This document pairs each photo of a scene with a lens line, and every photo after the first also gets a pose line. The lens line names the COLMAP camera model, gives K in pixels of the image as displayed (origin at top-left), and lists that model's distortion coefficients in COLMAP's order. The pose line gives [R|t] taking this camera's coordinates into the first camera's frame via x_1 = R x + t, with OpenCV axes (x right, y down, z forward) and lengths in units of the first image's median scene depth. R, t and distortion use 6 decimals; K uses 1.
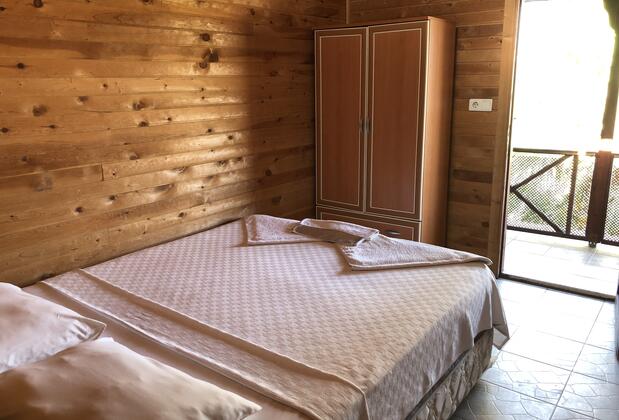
lens RADIAL K [[521.8, 0, 299.7], [0, 521.8, 201.3], [0, 0, 1]] dist [0.012604, 0.000076]
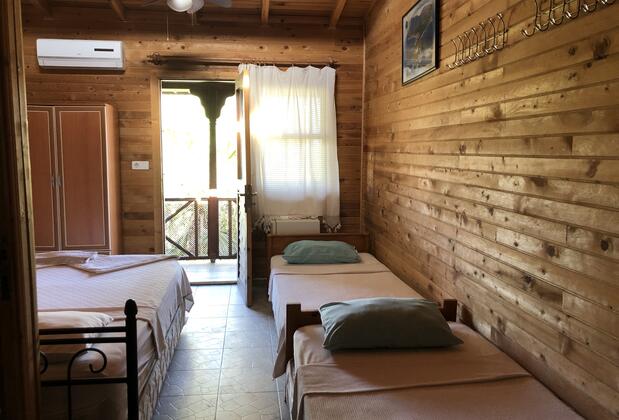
lens RADIAL K [[521.8, 0, 308.9], [0, 521.8, 207.9], [0, 0, 1]] dist [0.012604, 0.000076]
pose [[0.719741, -0.060680, 0.691586, -0.314946], [0.143399, 0.987685, -0.062577, 0.085072], [-0.679272, 0.144212, 0.719578, -0.318976]]
